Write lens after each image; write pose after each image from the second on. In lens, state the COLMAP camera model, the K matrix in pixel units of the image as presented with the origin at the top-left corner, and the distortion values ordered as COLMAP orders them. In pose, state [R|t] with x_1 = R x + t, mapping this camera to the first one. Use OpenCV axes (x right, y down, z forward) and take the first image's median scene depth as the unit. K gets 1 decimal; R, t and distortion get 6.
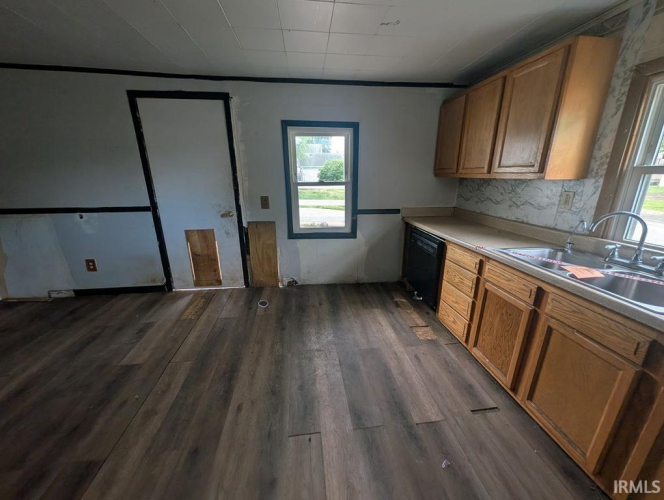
lens RADIAL K [[254.6, 0, 332.0], [0, 254.6, 250.0], [0, 0, 1]] dist [0.000081, 0.000073]
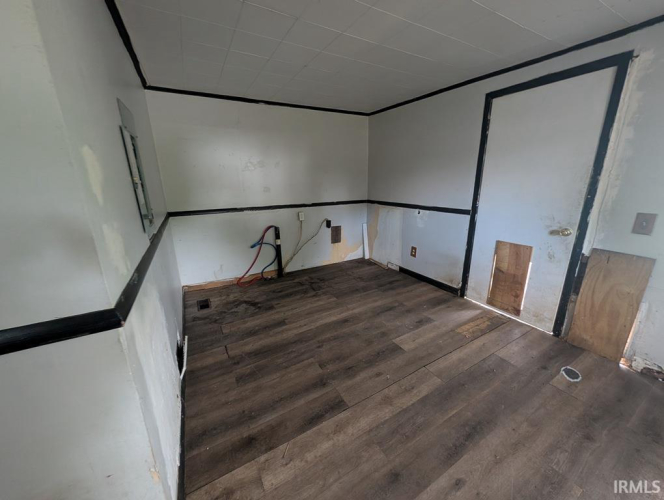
lens RADIAL K [[254.6, 0, 332.0], [0, 254.6, 250.0], [0, 0, 1]] dist [0.000081, 0.000073]
pose [[0.383126, 0.244767, -0.890676, -0.000693], [-0.253652, 0.955062, 0.153352, -0.038269], [0.888186, 0.167168, 0.427995, 0.123303]]
